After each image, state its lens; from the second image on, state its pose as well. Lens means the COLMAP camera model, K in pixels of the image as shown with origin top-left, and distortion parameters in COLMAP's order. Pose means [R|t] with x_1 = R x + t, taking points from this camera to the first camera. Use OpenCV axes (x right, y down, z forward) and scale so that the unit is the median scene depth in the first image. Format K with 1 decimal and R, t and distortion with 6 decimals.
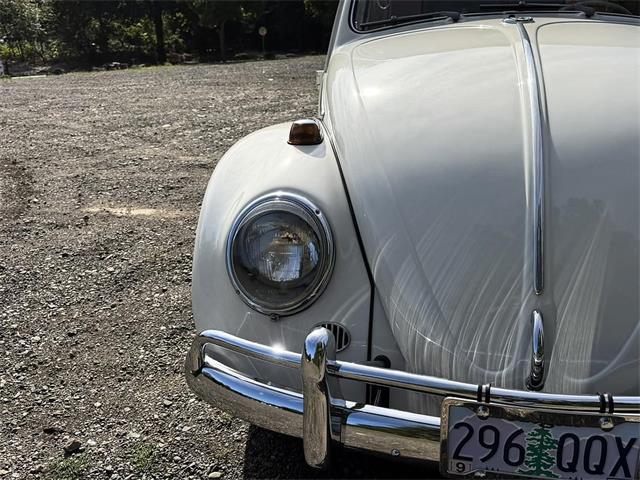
lens RADIAL K [[607.8, 0, 318.7], [0, 607.8, 247.2], [0, 0, 1]] dist [0.119067, -0.221514]
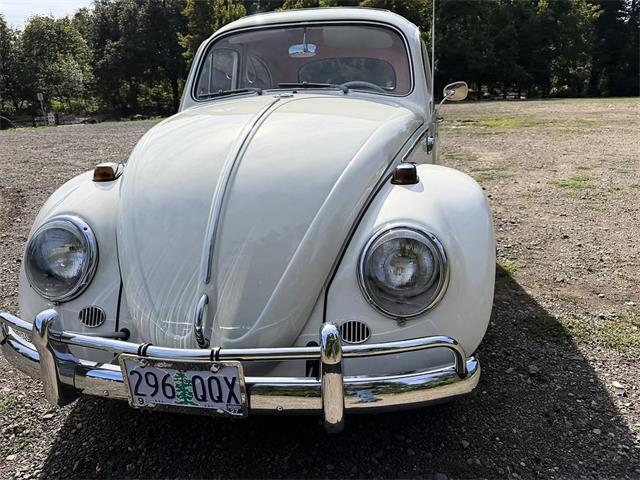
lens RADIAL K [[460.3, 0, 320.0], [0, 460.3, 240.0], [0, 0, 1]] dist [0.004761, -0.005004]
pose [[0.998695, -0.008388, 0.050384, 0.436989], [0.009737, 0.999599, -0.026592, 0.002761], [-0.050140, 0.027048, 0.998376, -0.098270]]
